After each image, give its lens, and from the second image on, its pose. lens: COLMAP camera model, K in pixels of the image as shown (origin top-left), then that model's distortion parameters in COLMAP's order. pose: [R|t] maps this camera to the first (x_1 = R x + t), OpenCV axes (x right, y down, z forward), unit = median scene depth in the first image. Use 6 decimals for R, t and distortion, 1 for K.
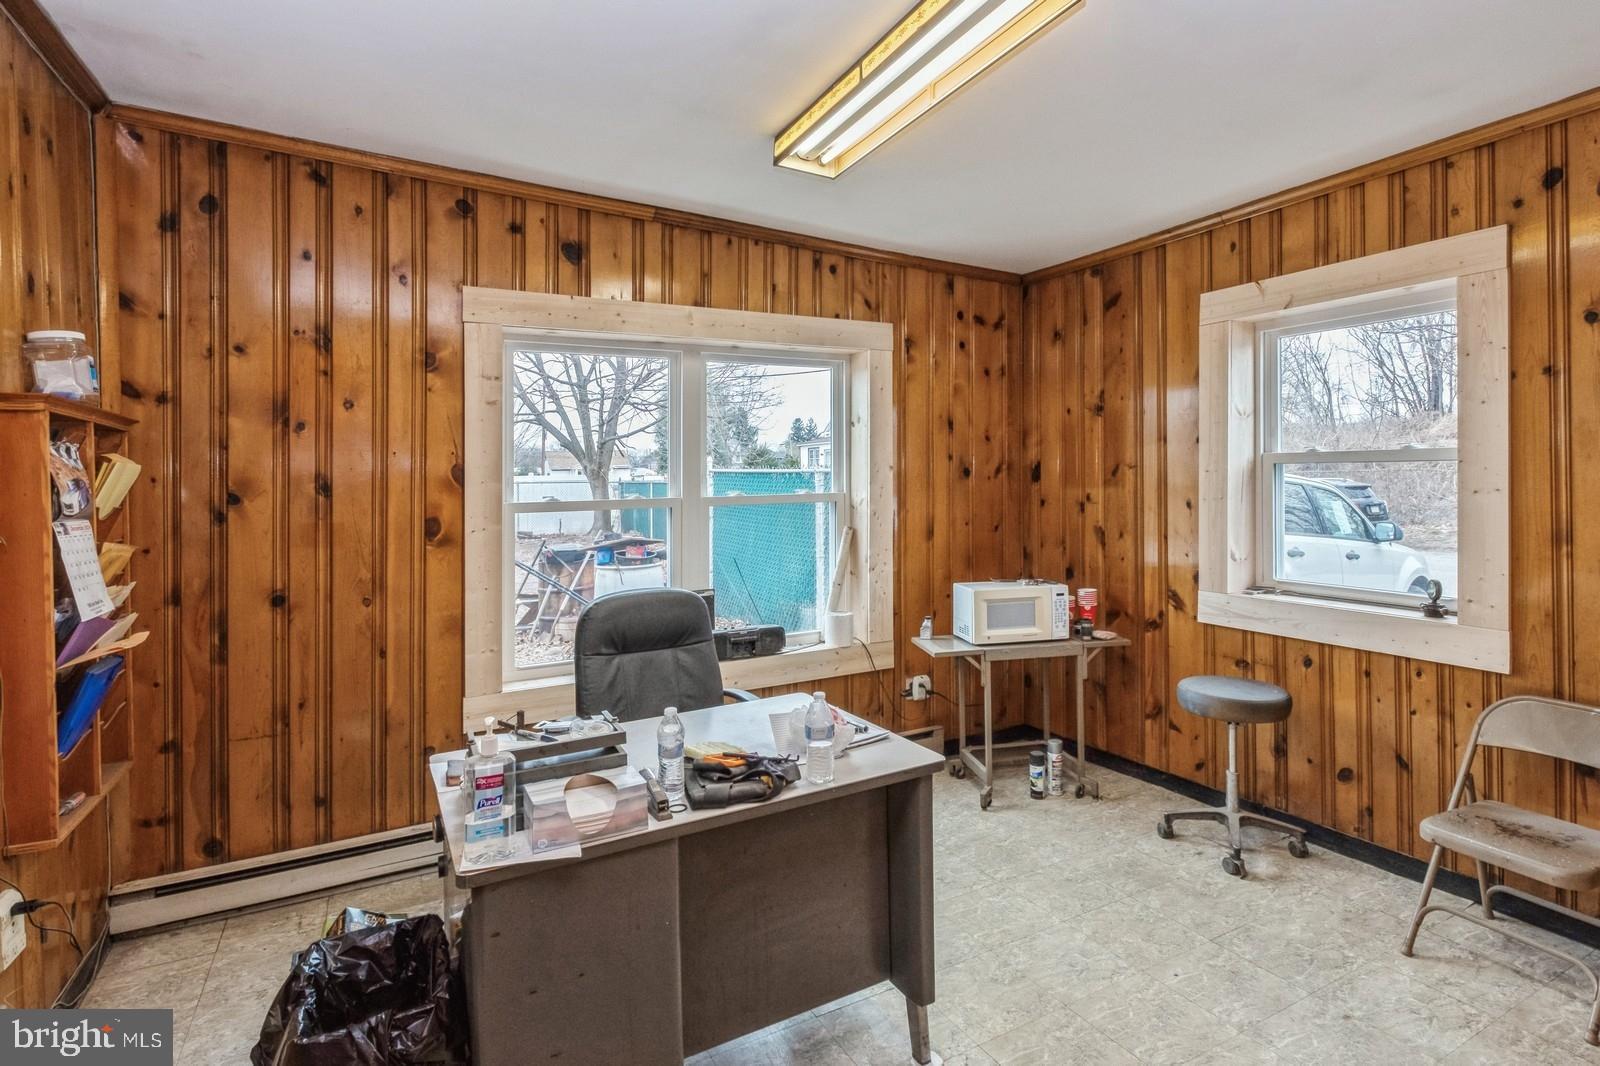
lens RADIAL K [[784.3, 0, 801.7], [0, 784.3, 474.8], [0, 0, 1]] dist [-0.001774, -0.000641]
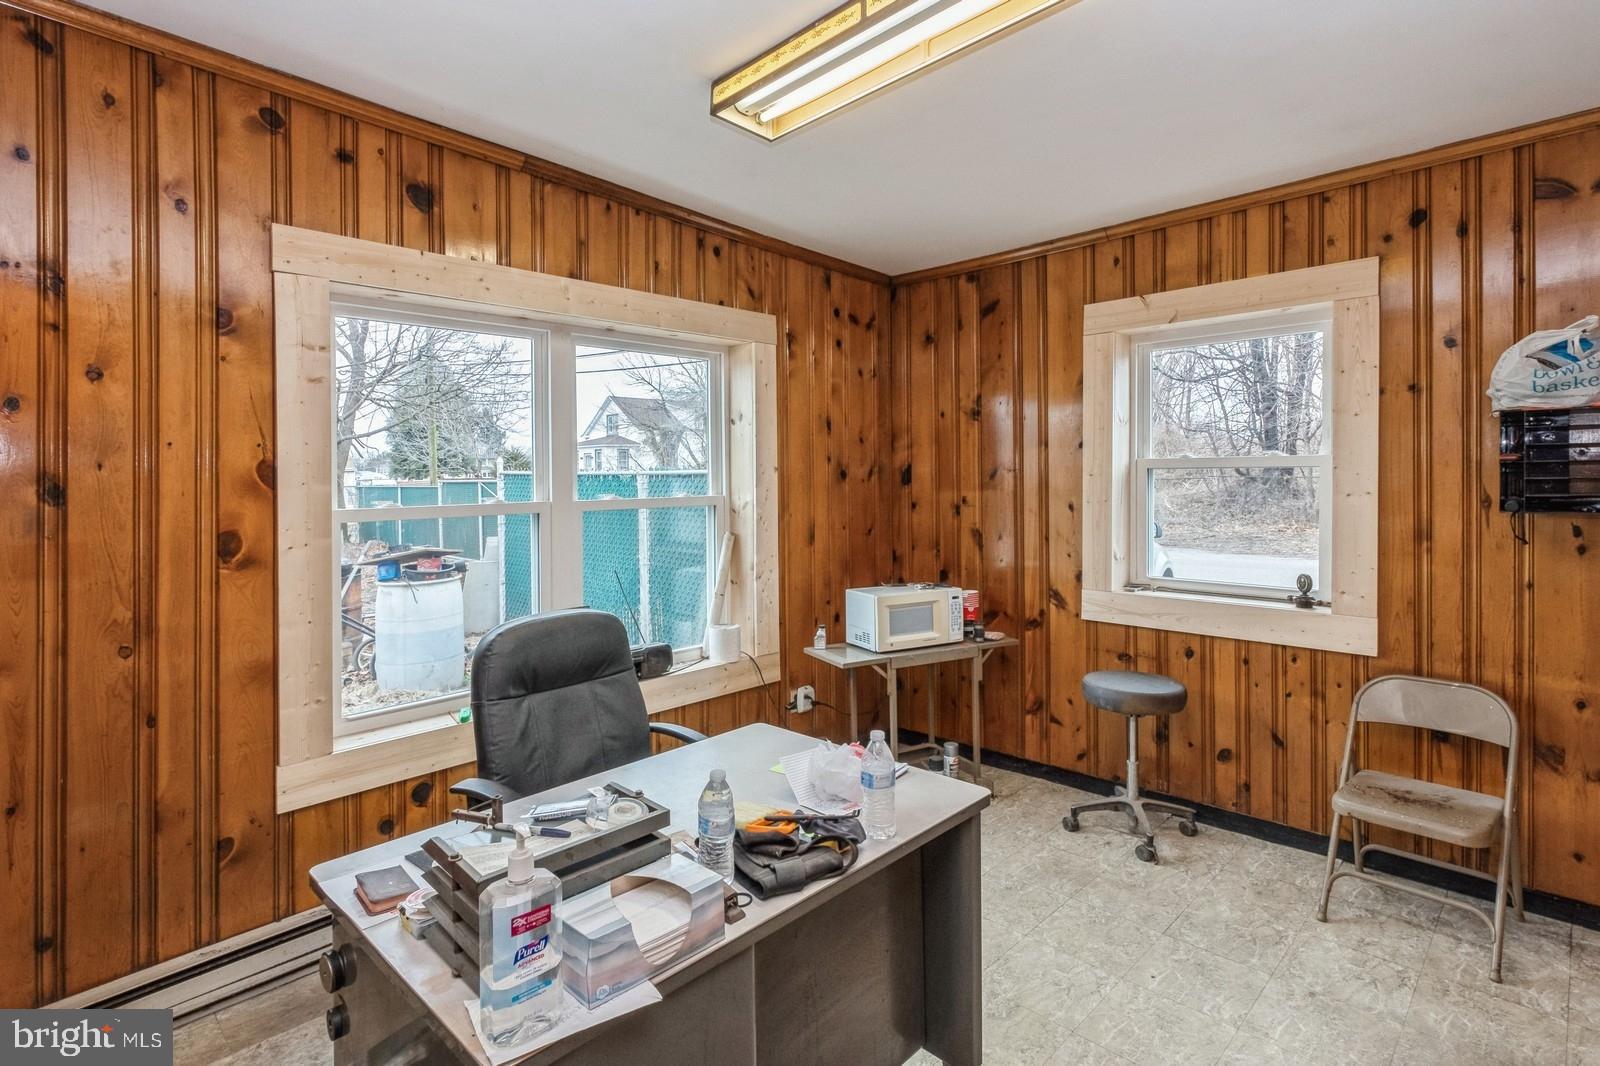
lens RADIAL K [[766.8, 0, 800.1], [0, 766.8, 487.8], [0, 0, 1]] dist [0.001525, -0.003871]
pose [[0.955901, 0.000867, 0.293689, -0.158856], [-0.005004, 0.999899, 0.013334, 0.000715], [-0.293648, -0.014216, 0.955808, 0.140433]]
